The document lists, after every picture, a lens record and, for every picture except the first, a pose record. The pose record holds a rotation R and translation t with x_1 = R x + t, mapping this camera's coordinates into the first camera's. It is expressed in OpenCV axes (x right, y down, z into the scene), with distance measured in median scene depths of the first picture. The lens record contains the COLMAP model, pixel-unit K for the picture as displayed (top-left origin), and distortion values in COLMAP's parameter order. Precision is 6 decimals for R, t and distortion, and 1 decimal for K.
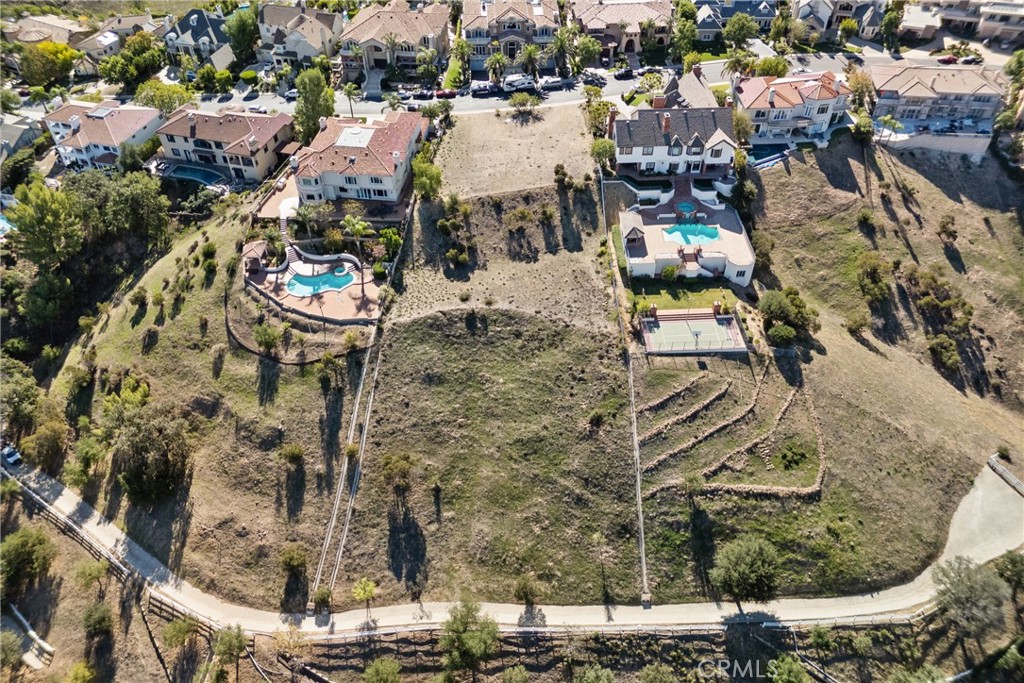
lens RADIAL K [[757.5, 0, 511.4], [0, 757.5, 348.2], [0, 0, 1]] dist [0.059745, -0.044232]
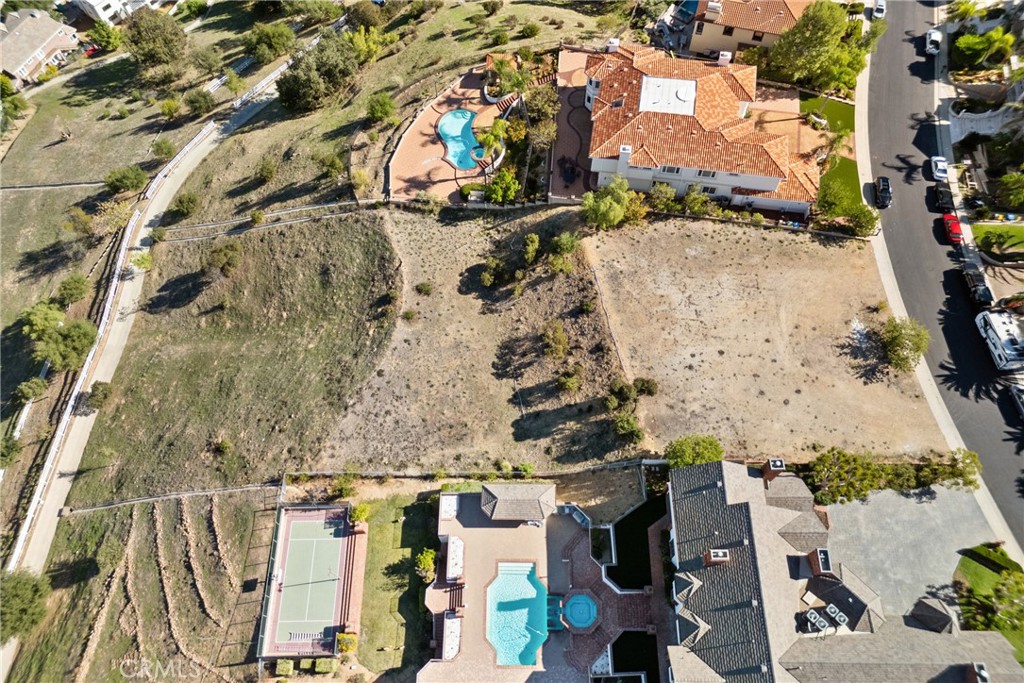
lens RADIAL K [[757.5, 0, 518.3], [0, 757.5, 335.8], [0, 0, 1]] dist [0.059745, -0.044232]
pose [[-0.021336, 0.896780, -0.441961, 0.325584], [-0.680872, 0.310670, 0.663248, -0.640455], [0.732092, 0.315070, 0.603964, 0.628035]]
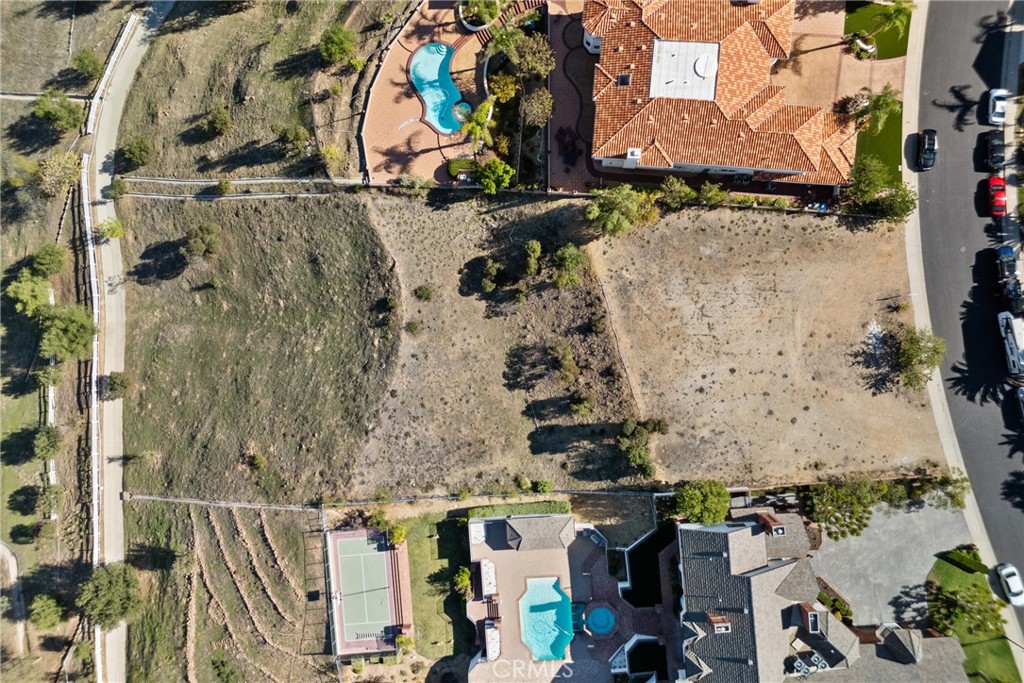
lens RADIAL K [[757.5, 0, 521.2], [0, 757.5, 335.6], [0, 0, 1]] dist [0.059745, -0.044232]
pose [[0.056034, 0.998175, 0.022503, -0.032255], [-0.665661, 0.020551, 0.745971, -0.689734], [0.744147, -0.056780, 0.665598, 0.586939]]
